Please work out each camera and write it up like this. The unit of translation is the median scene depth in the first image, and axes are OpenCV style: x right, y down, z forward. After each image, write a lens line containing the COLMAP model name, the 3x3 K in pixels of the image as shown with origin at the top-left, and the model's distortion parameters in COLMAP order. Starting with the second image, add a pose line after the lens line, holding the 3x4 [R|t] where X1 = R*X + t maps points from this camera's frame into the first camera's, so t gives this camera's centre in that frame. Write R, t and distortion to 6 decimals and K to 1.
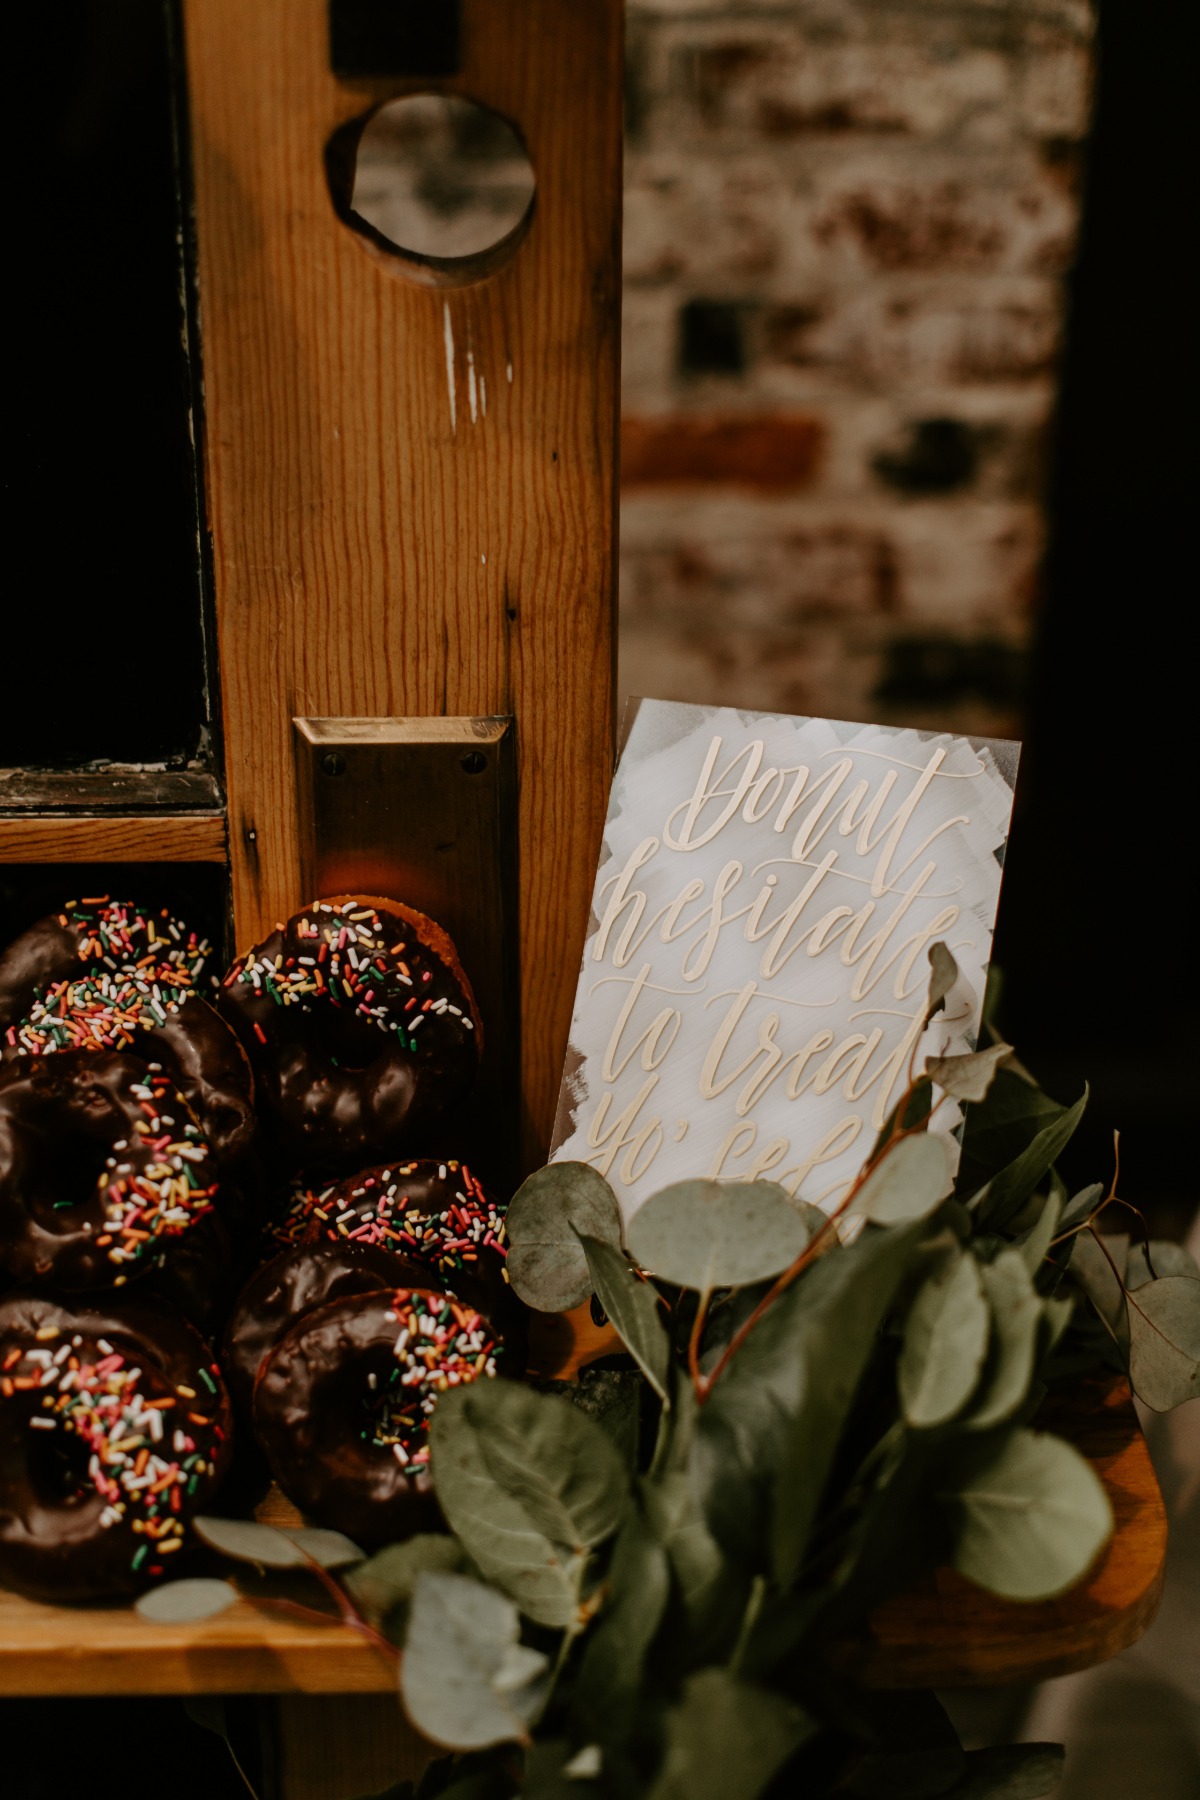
lens RADIAL K [[2717.6, 0, 600.0], [0, 2717.6, 900.0], [0, 0, 1]] dist [-0.008102, -0.035221]
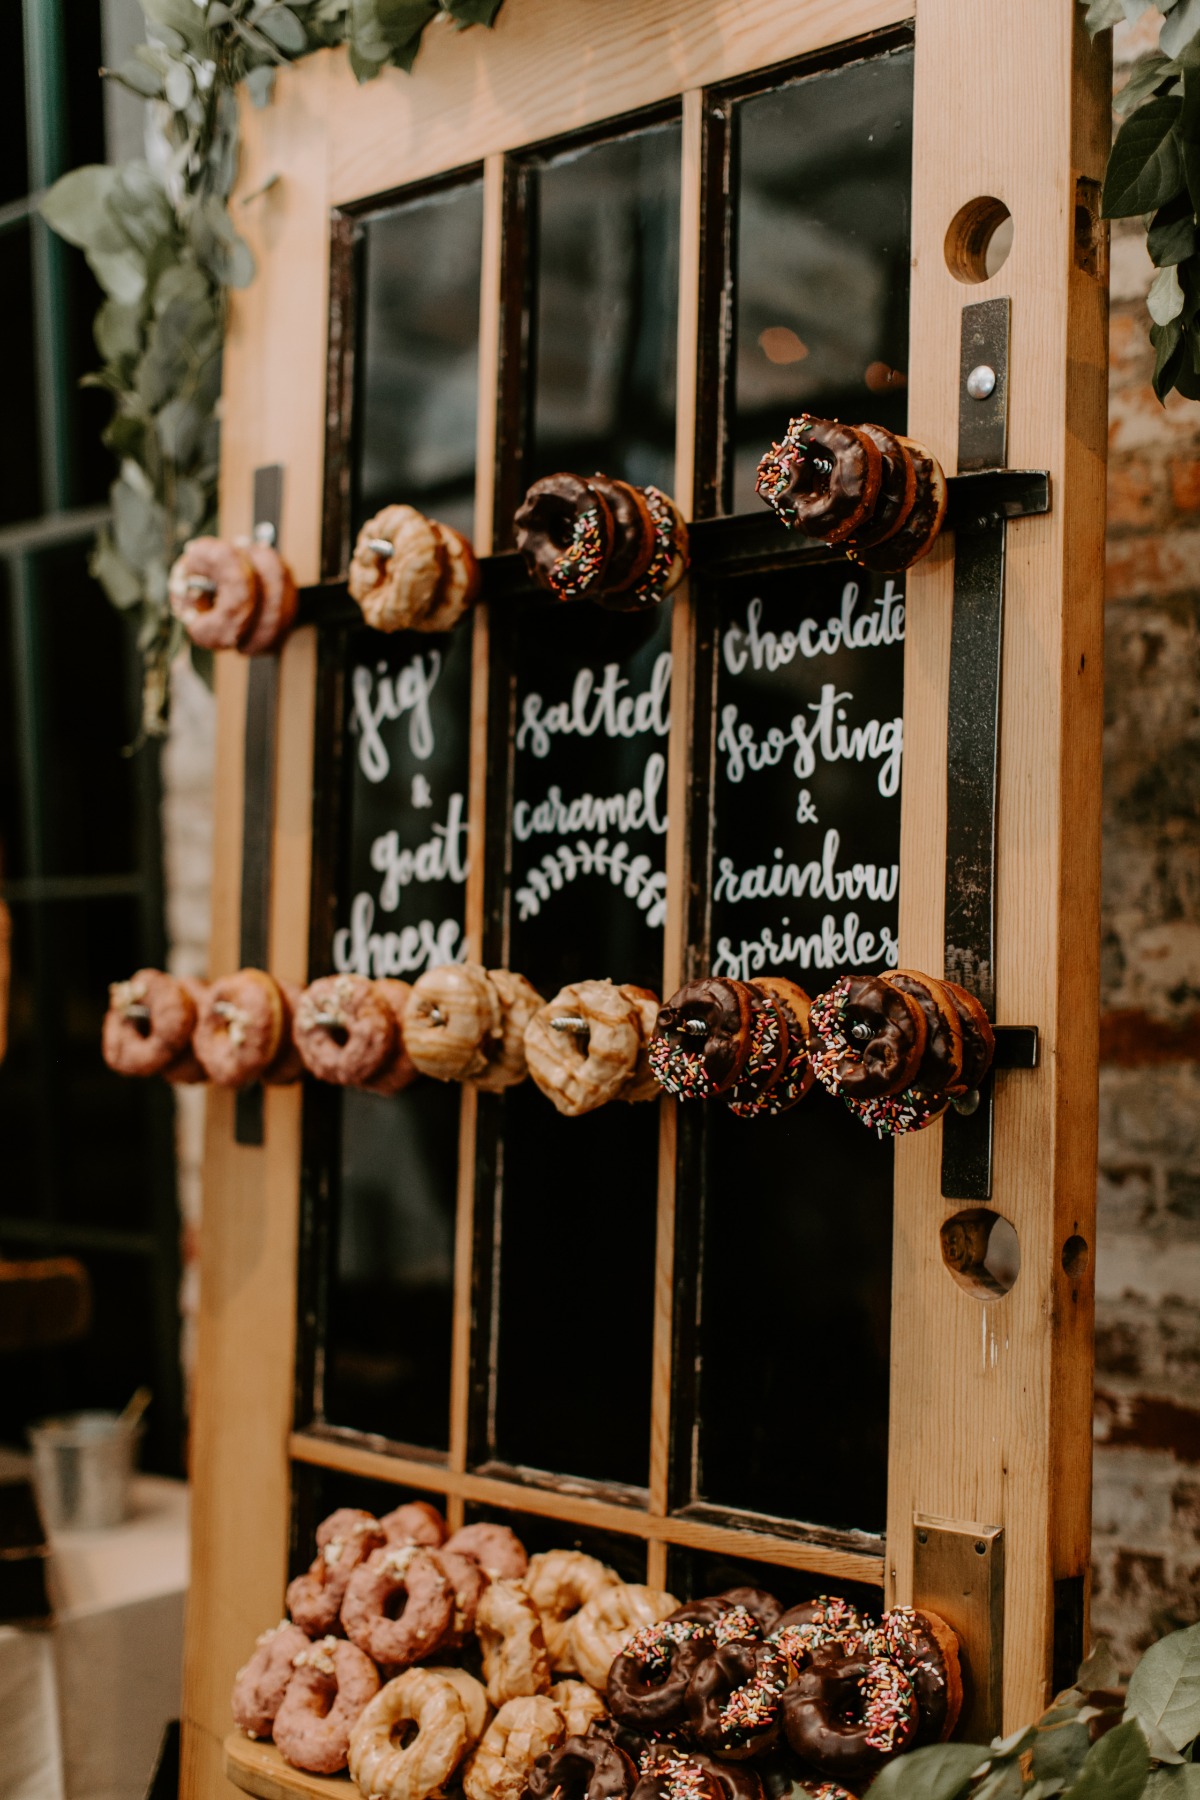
lens RADIAL K [[2717.6, 0, 600.0], [0, 2717.6, 900.0], [0, 0, 1]] dist [-0.008102, -0.035221]
pose [[0.681106, -0.025597, -0.731737, 1.189515], [-0.325047, 0.884937, -0.333513, 0.272581], [0.656078, 0.465007, 0.594416, -0.527471]]
